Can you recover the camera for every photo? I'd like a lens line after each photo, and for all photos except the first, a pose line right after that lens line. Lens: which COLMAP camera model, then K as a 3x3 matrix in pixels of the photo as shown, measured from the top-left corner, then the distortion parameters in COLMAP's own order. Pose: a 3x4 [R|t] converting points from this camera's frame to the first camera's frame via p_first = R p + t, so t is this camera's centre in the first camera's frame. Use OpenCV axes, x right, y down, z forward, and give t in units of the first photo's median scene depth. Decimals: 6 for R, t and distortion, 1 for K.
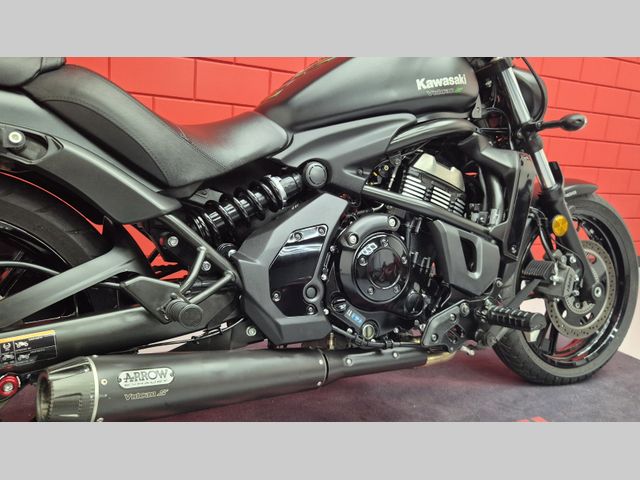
lens RADIAL K [[523.4, 0, 331.5], [0, 523.4, 237.8], [0, 0, 1]] dist [0.041279, -0.000813]
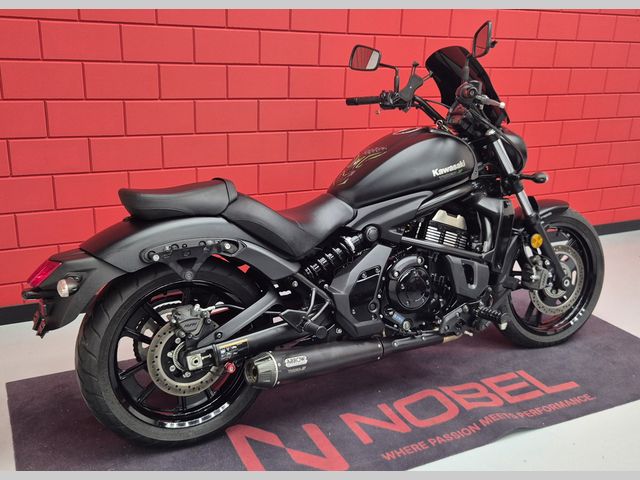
lens RADIAL K [[642.8, 0, 356.5], [0, 642.8, 240.5], [0, 0, 1]] dist [0.068125, 0.000949]
pose [[0.999260, -0.037641, 0.007920, -0.090387], [0.036352, 0.991436, 0.125434, -0.336640], [-0.012573, -0.125053, 0.992070, -0.943593]]
